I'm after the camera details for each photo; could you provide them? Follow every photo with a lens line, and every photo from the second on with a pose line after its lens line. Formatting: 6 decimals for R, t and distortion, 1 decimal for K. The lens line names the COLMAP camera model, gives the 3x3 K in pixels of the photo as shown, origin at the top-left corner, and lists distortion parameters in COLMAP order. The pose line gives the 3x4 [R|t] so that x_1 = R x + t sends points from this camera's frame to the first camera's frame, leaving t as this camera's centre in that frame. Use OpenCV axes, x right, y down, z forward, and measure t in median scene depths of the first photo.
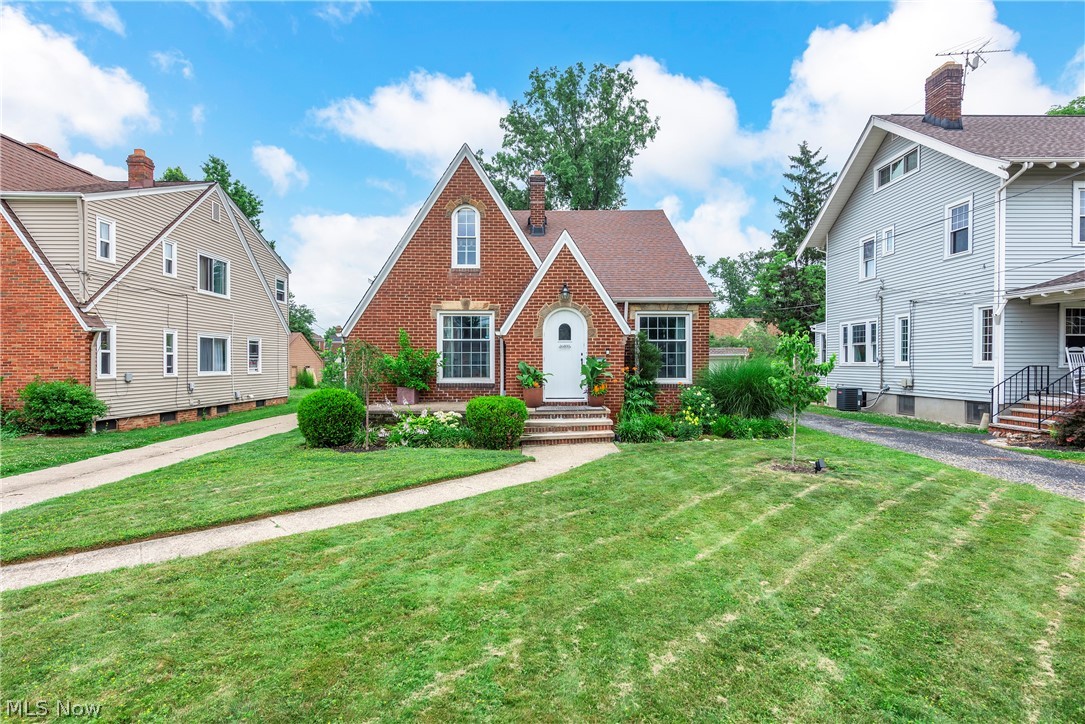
lens RADIAL K [[605.6, 0, 542.5], [0, 605.6, 362.0], [0, 0, 1]] dist [0.001621, 0.000236]
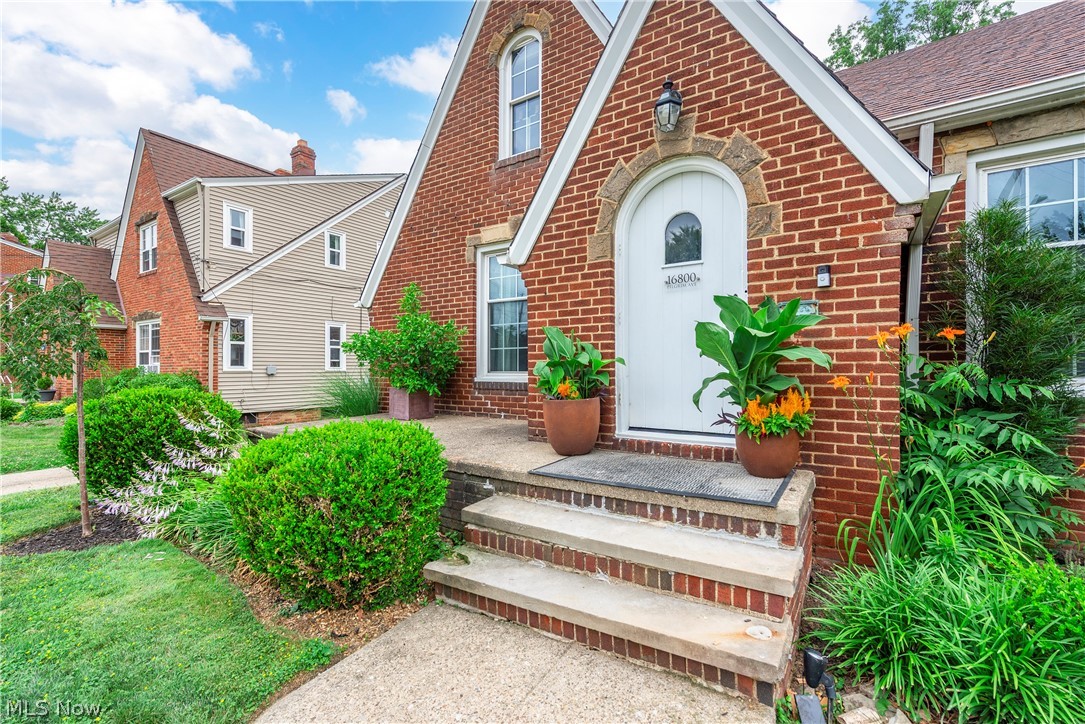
lens RADIAL K [[472.0, 0, 542.5], [0, 472.0, 362.0], [0, 0, 1]] dist [0.007908, 0.000223]
pose [[0.817711, -0.006039, -0.575597, 0.116449], [-0.000439, 0.999938, -0.011114, 0.022127], [0.575629, 0.009341, 0.817658, 0.684802]]
